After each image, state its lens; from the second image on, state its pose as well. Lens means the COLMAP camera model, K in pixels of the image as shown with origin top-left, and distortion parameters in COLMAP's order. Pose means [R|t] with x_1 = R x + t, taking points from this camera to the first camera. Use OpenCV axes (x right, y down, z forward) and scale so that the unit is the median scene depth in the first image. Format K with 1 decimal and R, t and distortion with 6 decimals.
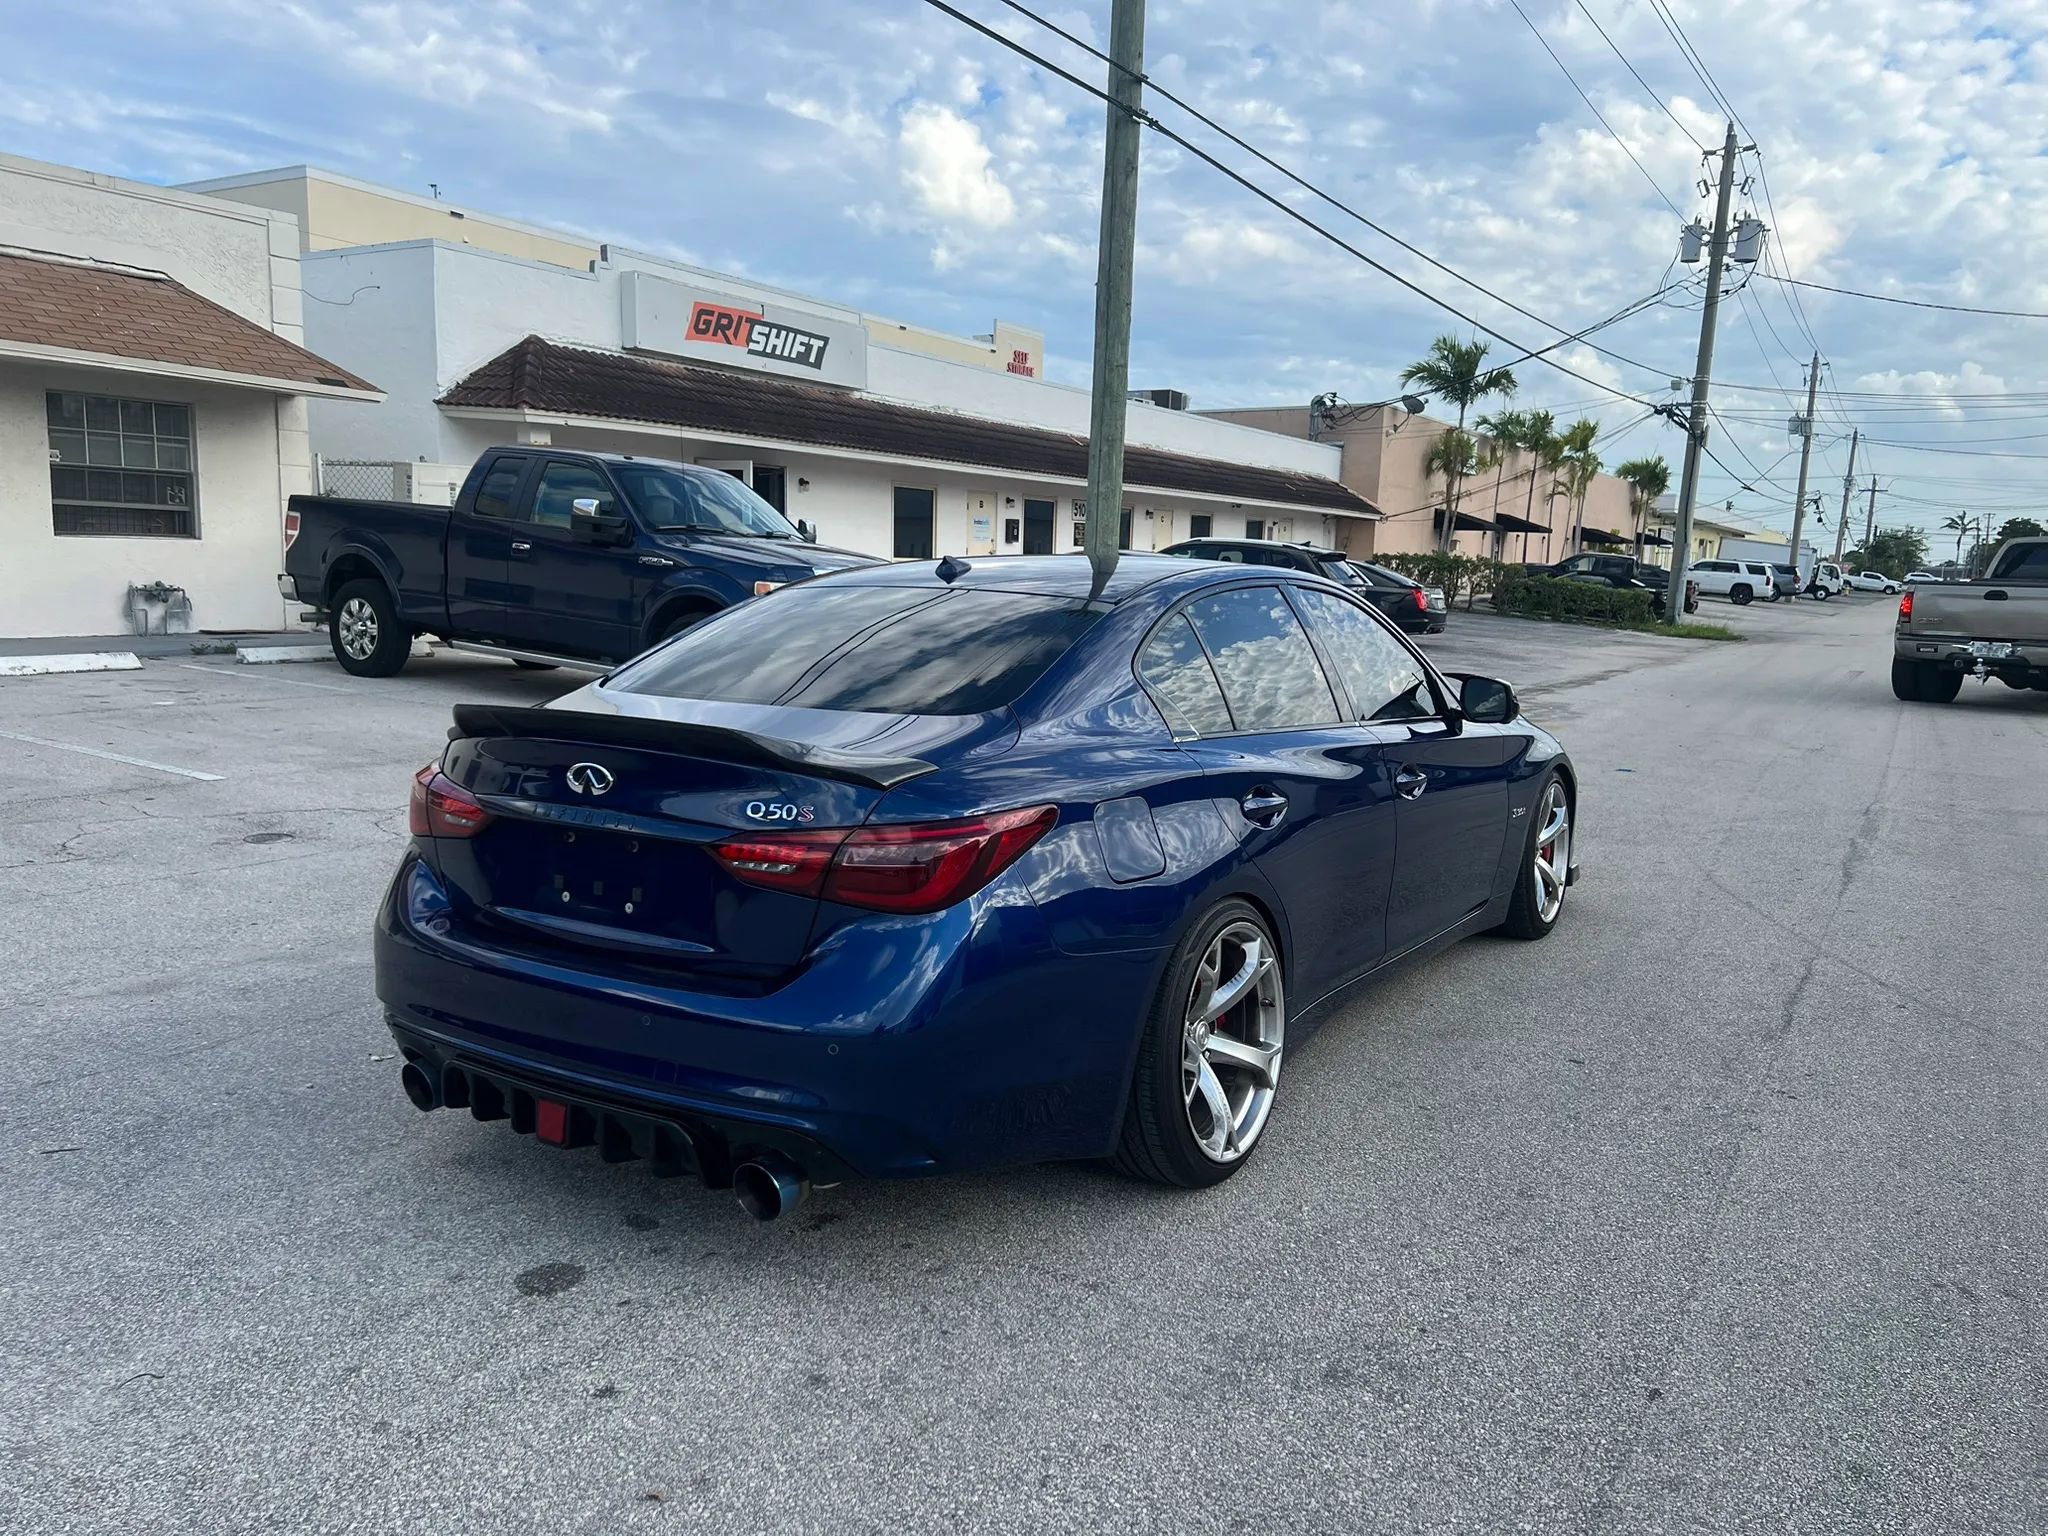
lens RADIAL K [[1545.3, 0, 1029.9], [0, 1545.3, 790.7], [0, 0, 1]] dist [0.058618, -0.072546]
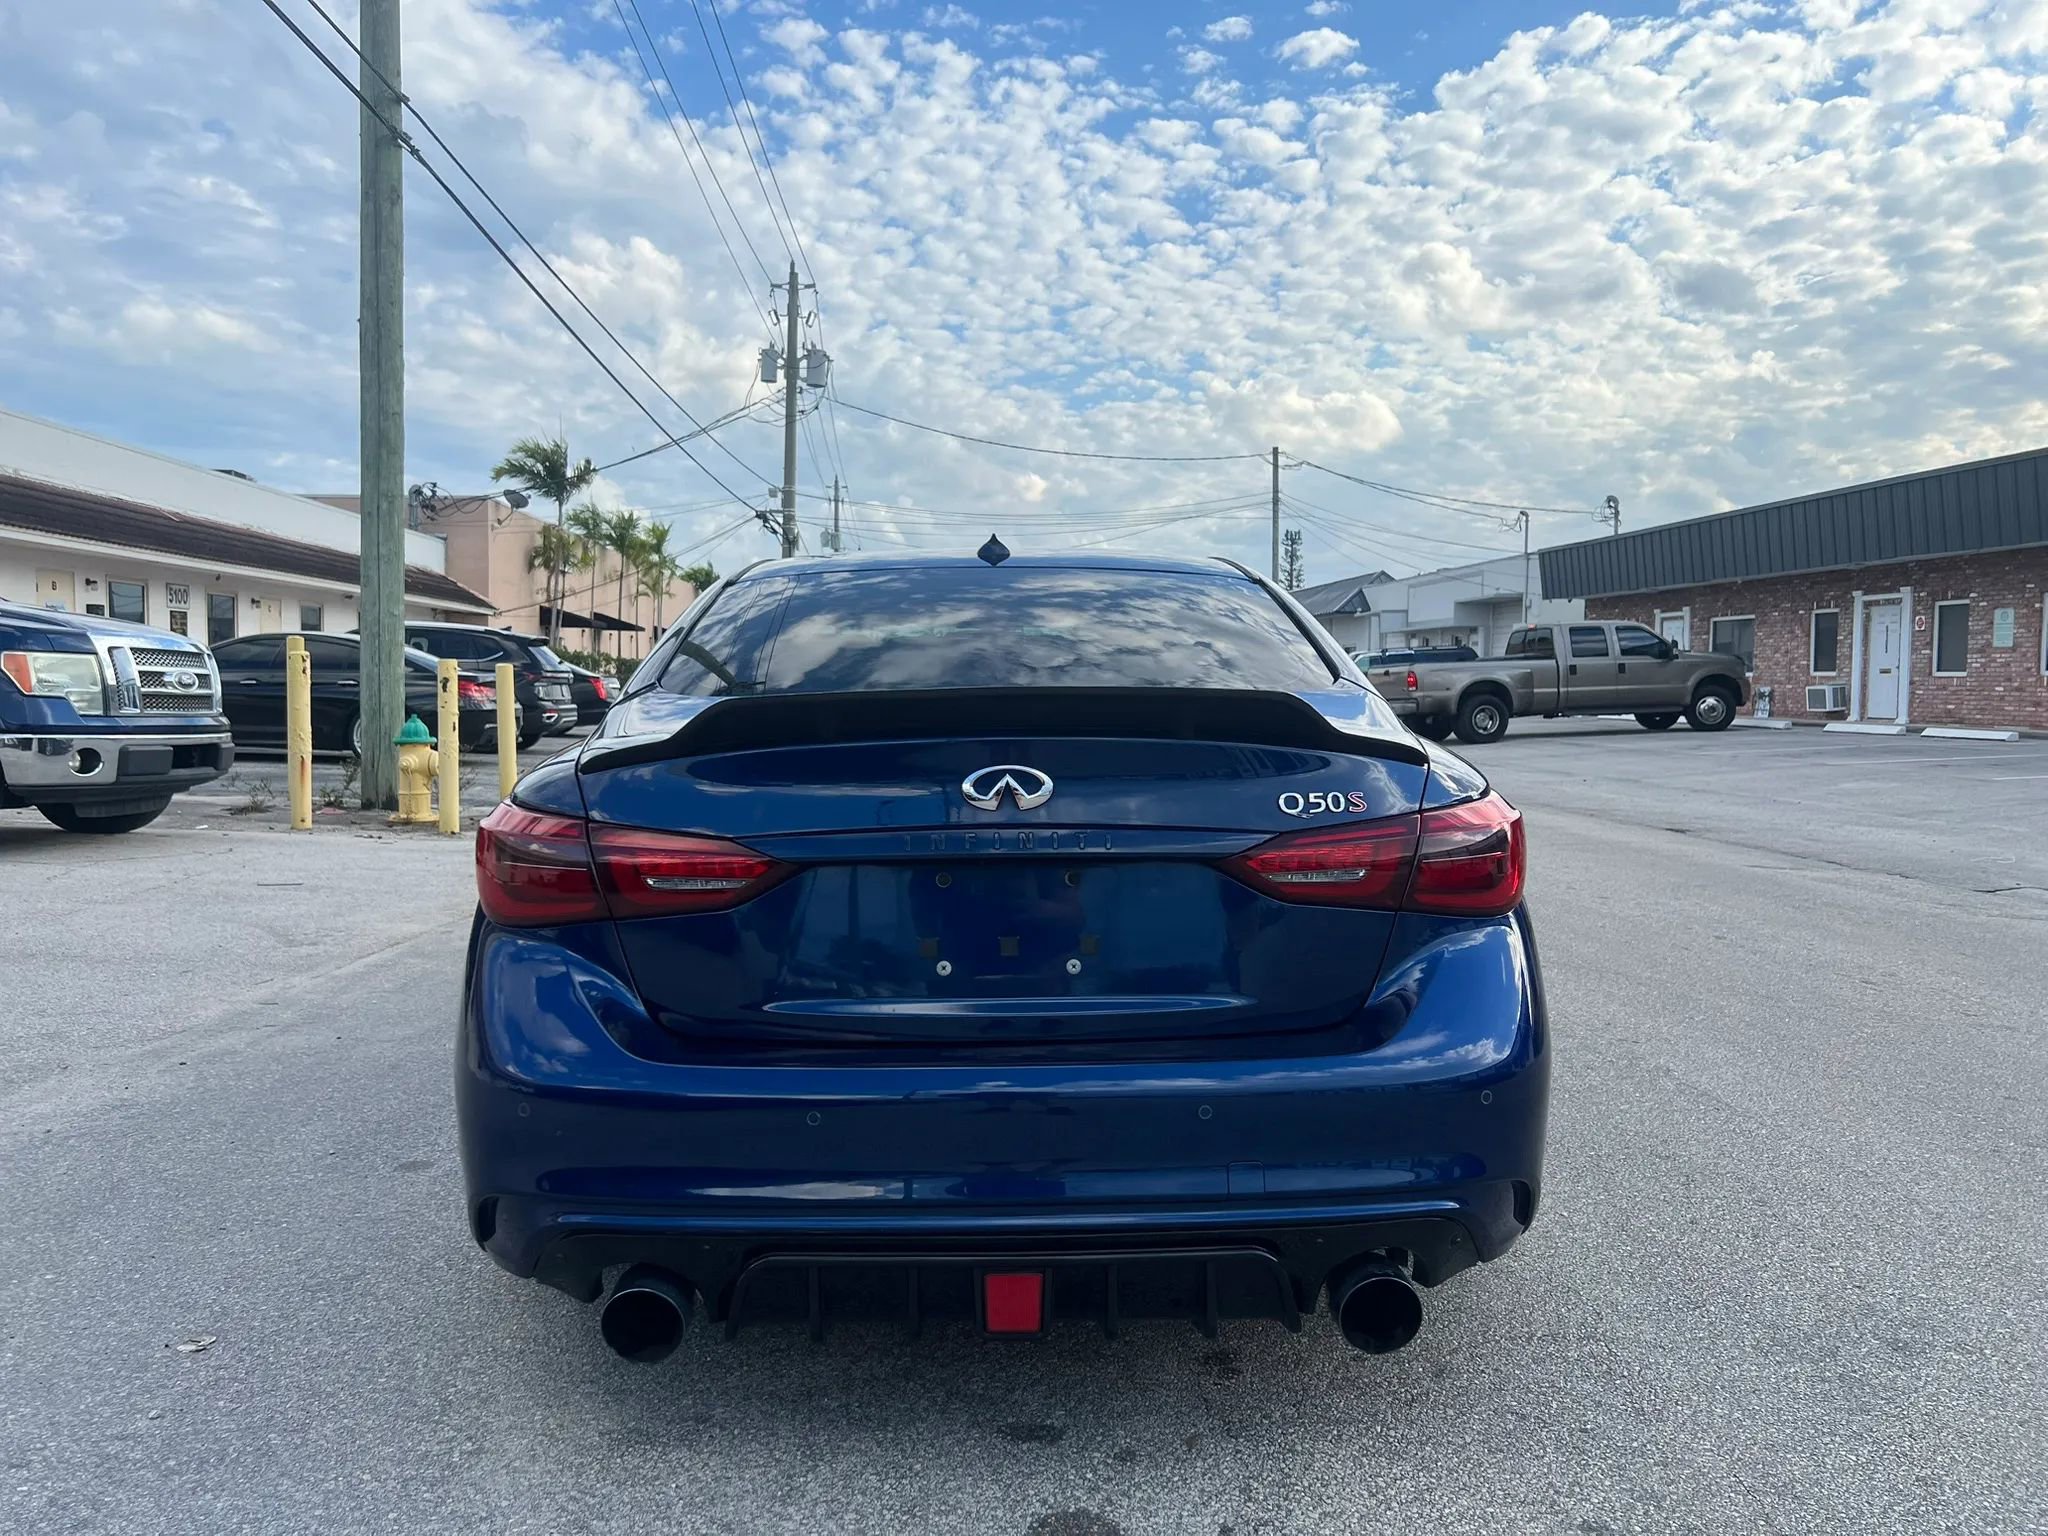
lens RADIAL K [[1544.3, 0, 1022.5], [0, 1544.3, 776.6], [0, 0, 1]] dist [0.064590, -0.078779]
pose [[0.824545, -0.057351, 0.562882, -0.149302], [0.099846, 0.993986, -0.044984, 0.003296], [-0.556917, 0.093293, 0.825312, 0.092596]]
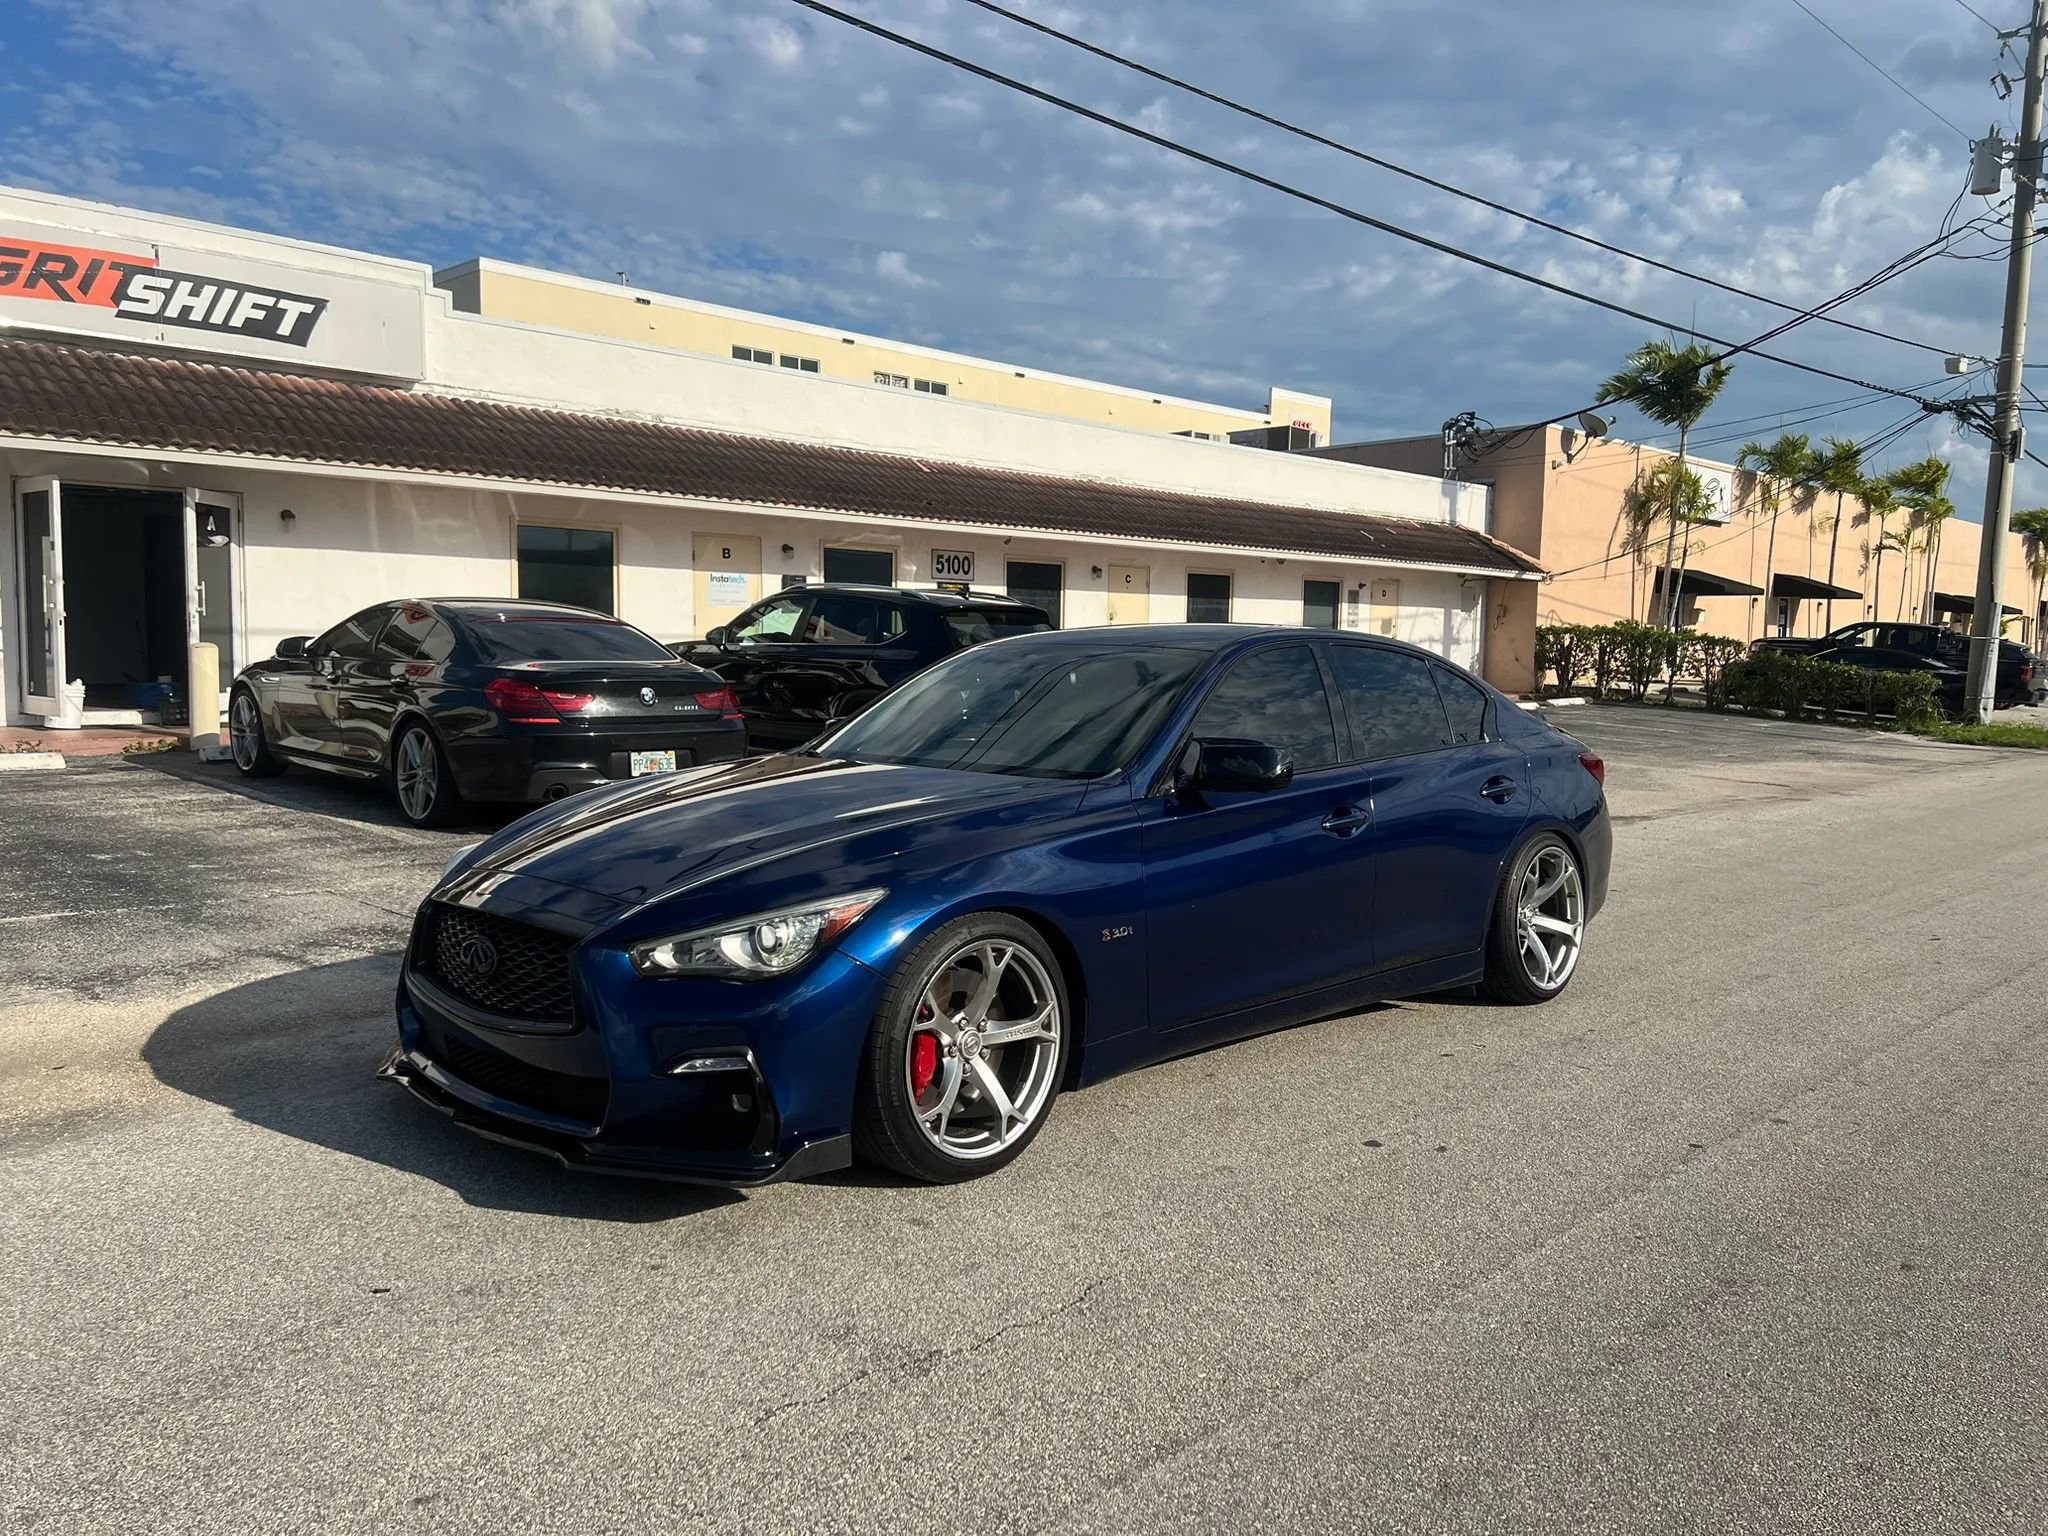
lens RADIAL K [[1544.3, 0, 1022.5], [0, 1544.3, 776.6], [0, 0, 1]] dist [0.064590, -0.078779]
pose [[0.967489, 0.008408, -0.252773, 0.510607], [-0.025893, 0.997488, -0.065930, -0.080264], [0.251583, 0.070332, 0.965277, 0.687551]]
